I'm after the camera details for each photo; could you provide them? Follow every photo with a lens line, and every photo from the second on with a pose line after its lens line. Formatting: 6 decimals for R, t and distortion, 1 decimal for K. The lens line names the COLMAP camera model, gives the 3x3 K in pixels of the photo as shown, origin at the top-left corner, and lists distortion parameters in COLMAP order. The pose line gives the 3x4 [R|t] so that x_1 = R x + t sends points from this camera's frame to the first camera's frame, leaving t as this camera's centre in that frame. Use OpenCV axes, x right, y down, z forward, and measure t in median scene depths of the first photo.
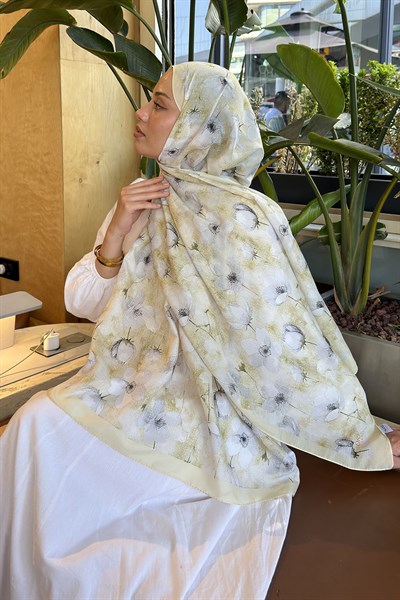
lens RADIAL K [[414.9, 0, 166.2], [0, 414.9, 191.9], [0, 0, 1]] dist [-0.000105, 0.001617]
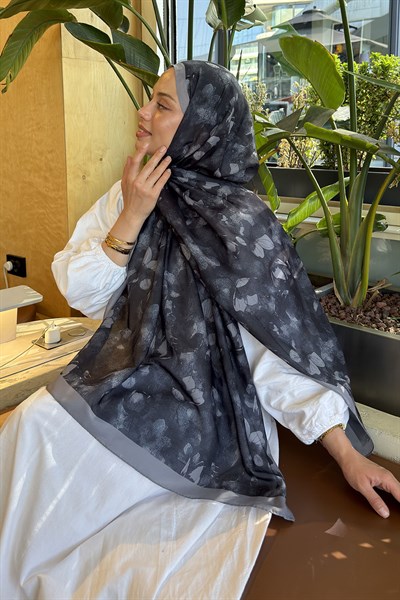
lens RADIAL K [[412.3, 0, 197.8], [0, 412.3, 203.3], [0, 0, 1]] dist [-0.000043, 0.000406]
pose [[0.999512, -0.011086, -0.029213, 0.100456], [0.011087, 0.999939, -0.000123, 0.039221], [0.029213, -0.000201, 0.999573, 0.002551]]
